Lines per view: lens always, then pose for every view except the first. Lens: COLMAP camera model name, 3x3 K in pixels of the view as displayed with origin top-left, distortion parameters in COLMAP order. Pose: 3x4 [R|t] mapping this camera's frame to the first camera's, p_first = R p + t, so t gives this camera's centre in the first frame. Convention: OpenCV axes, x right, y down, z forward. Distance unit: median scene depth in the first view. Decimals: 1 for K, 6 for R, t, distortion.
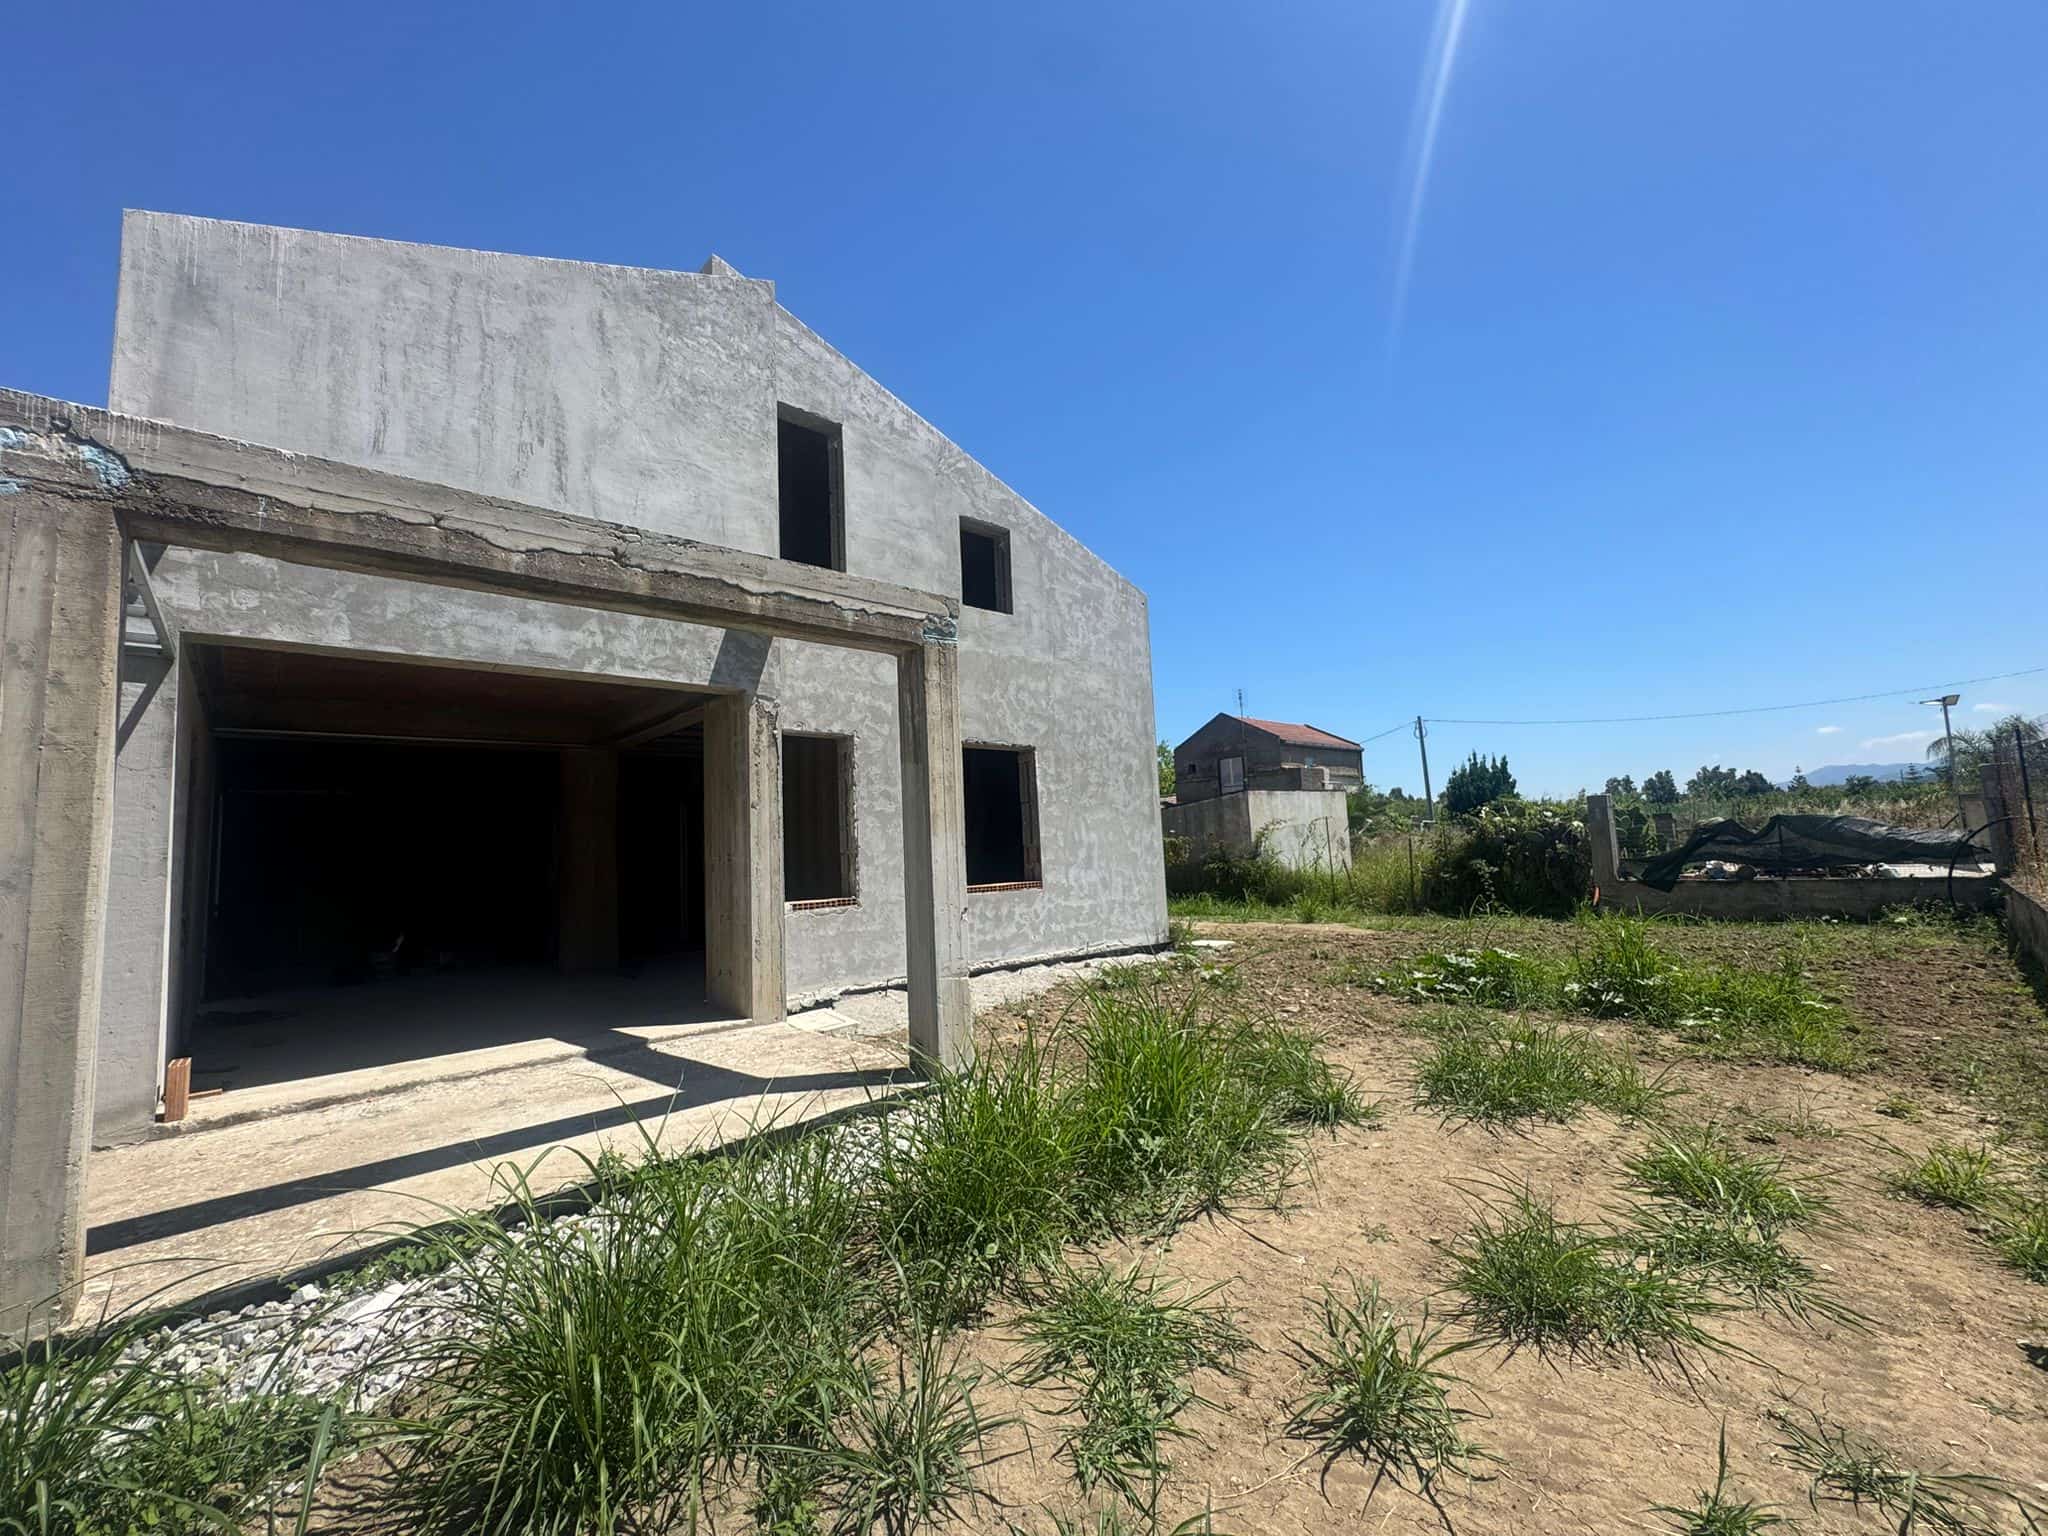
lens RADIAL K [[821.5, 0, 1023.6], [0, 821.5, 766.2], [0, 0, 1]] dist [-0.004519, 0.000570]
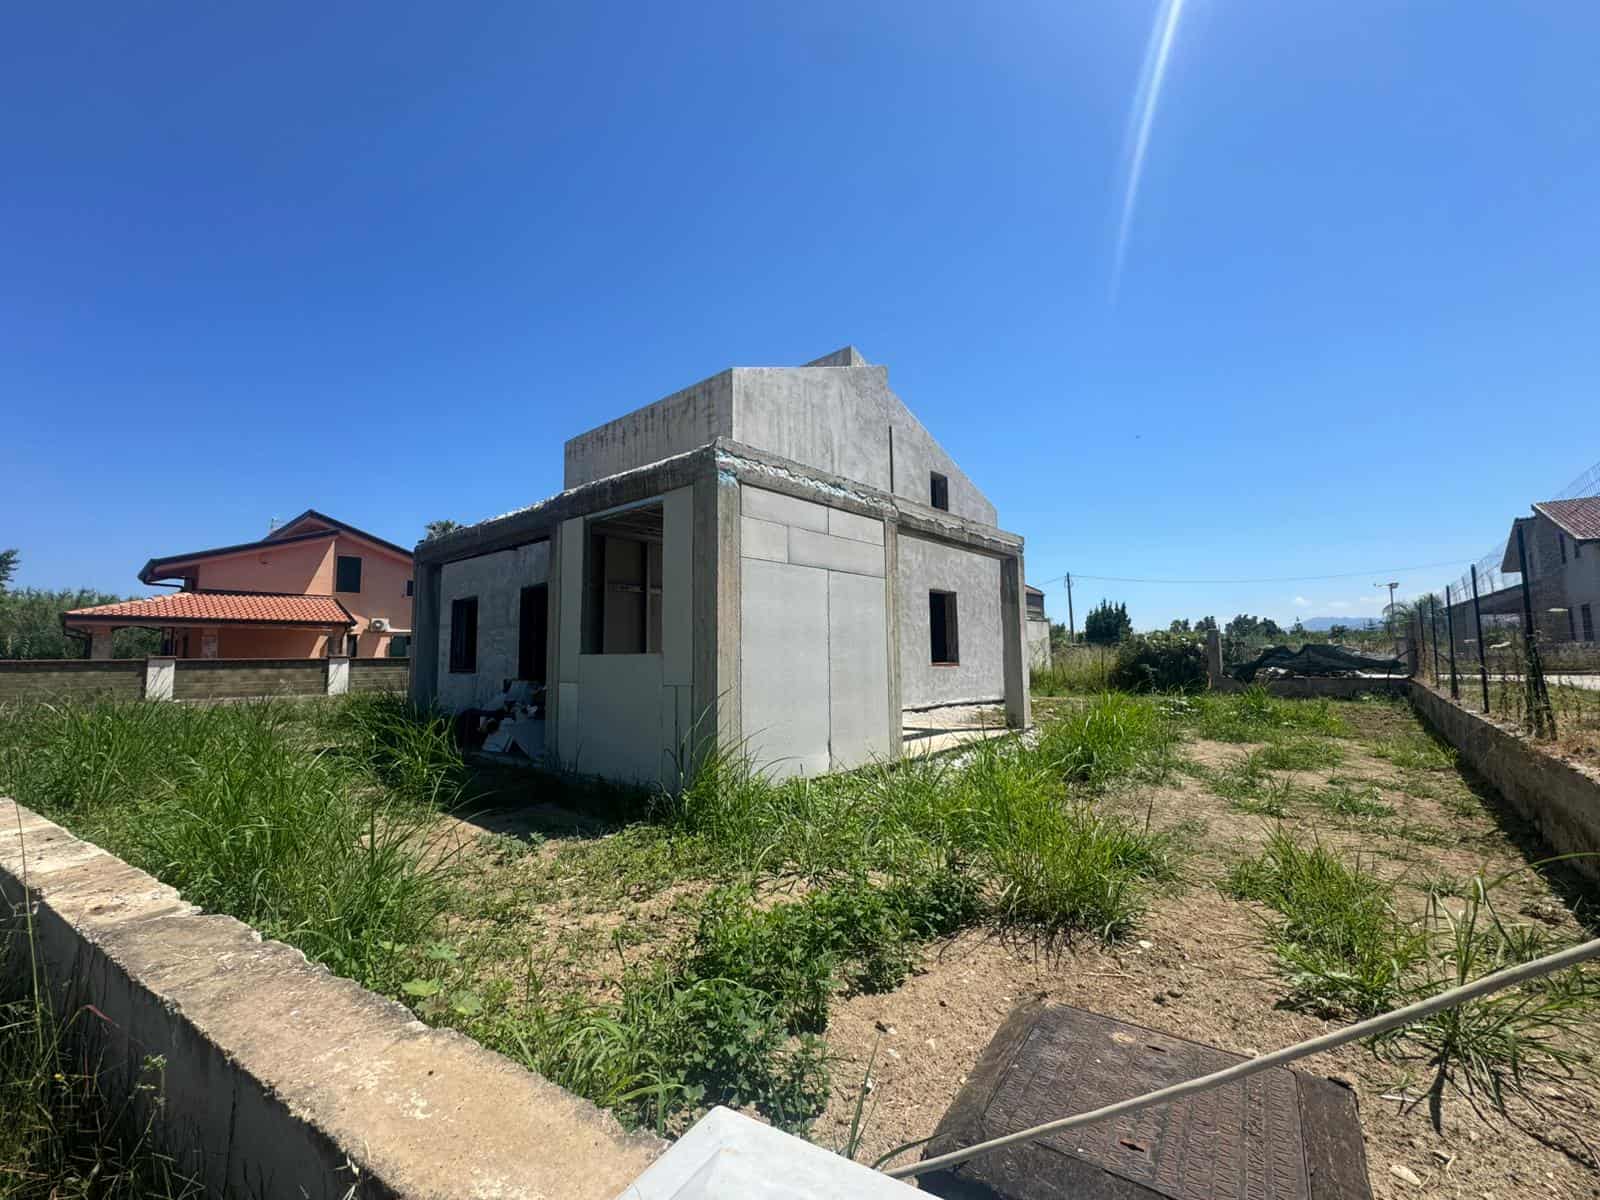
lens RADIAL K [[636.1, 0, 795.7], [0, 636.1, 602.4], [0, 0, 1]] dist [-0.001460, 0.000124]
pose [[0.994723, 0.042690, 0.093295, -0.420670], [-0.044028, 0.998954, 0.012327, -0.002474], [-0.092671, -0.016370, 0.995562, -0.372773]]
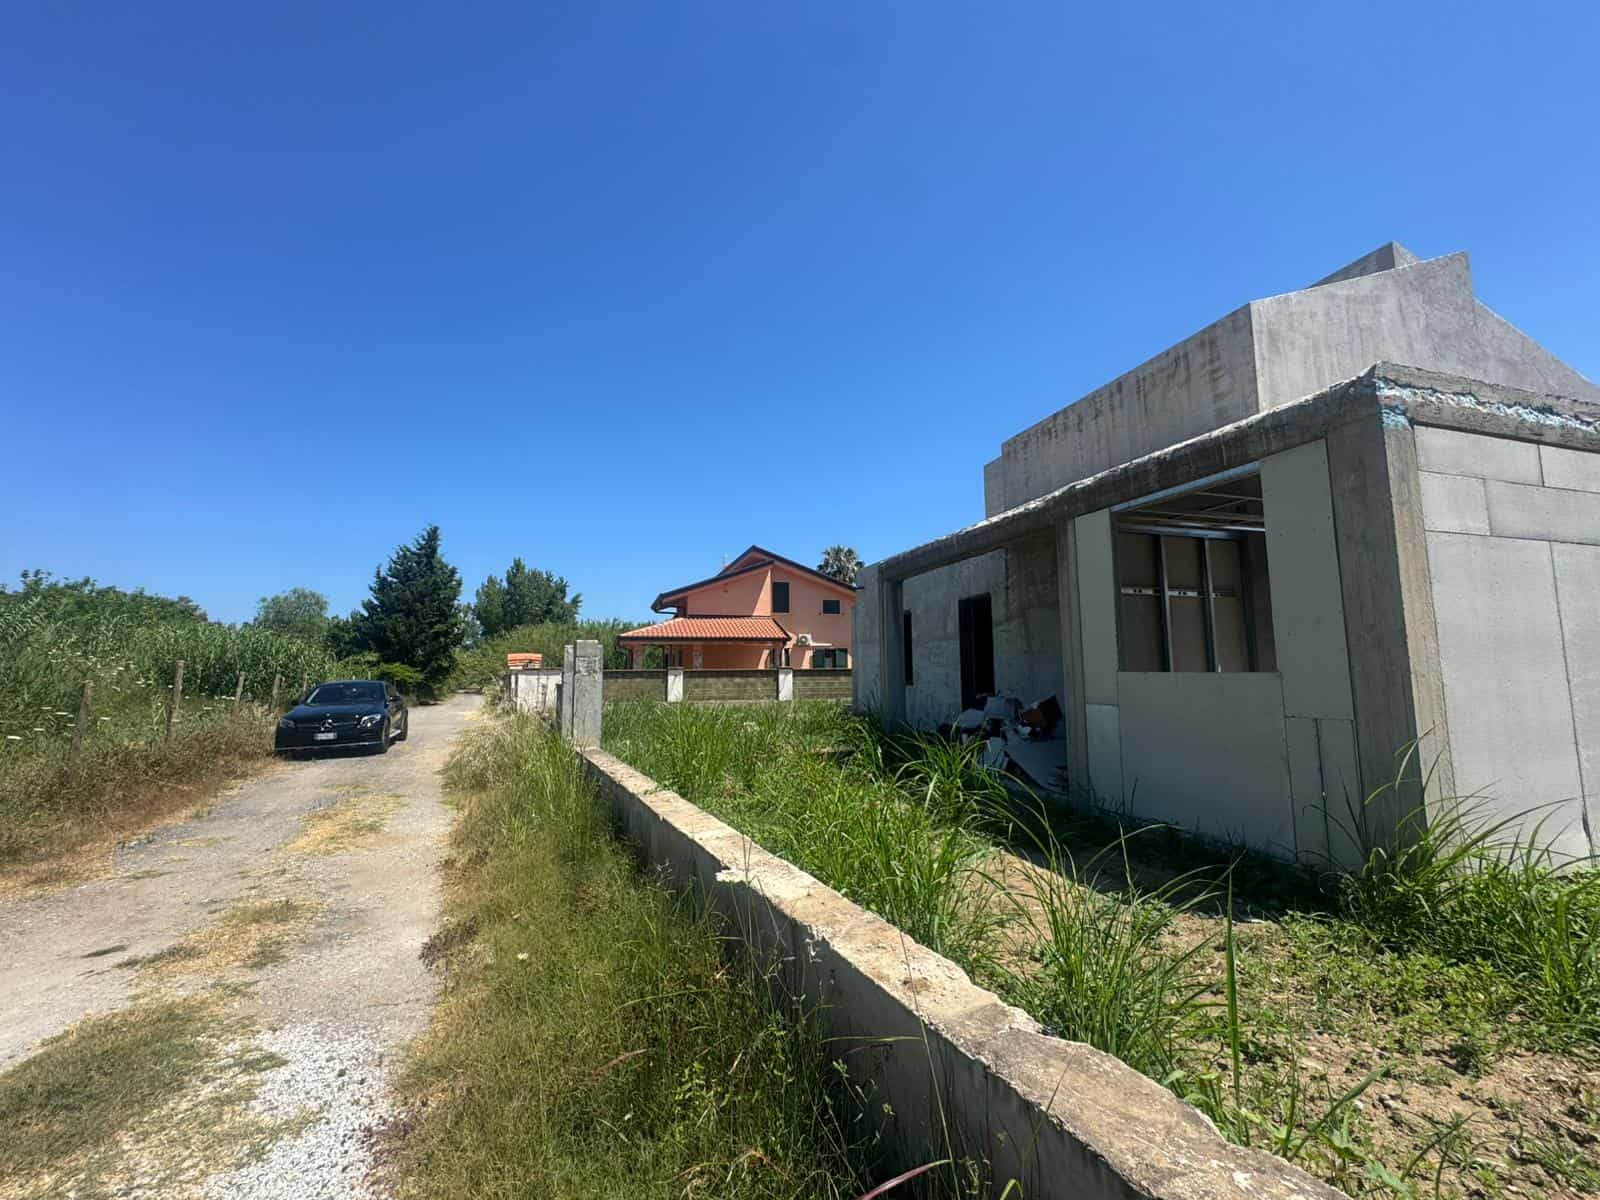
lens RADIAL K [[627.8, 0, 793.3], [0, 627.8, 603.0], [0, 0, 1]] dist [-0.000530, 0.000105]
pose [[0.898361, -0.006533, -0.439210, -0.564376], [0.010452, 0.999924, 0.006505, 0.002212], [0.439134, -0.010434, 0.898361, -0.321141]]
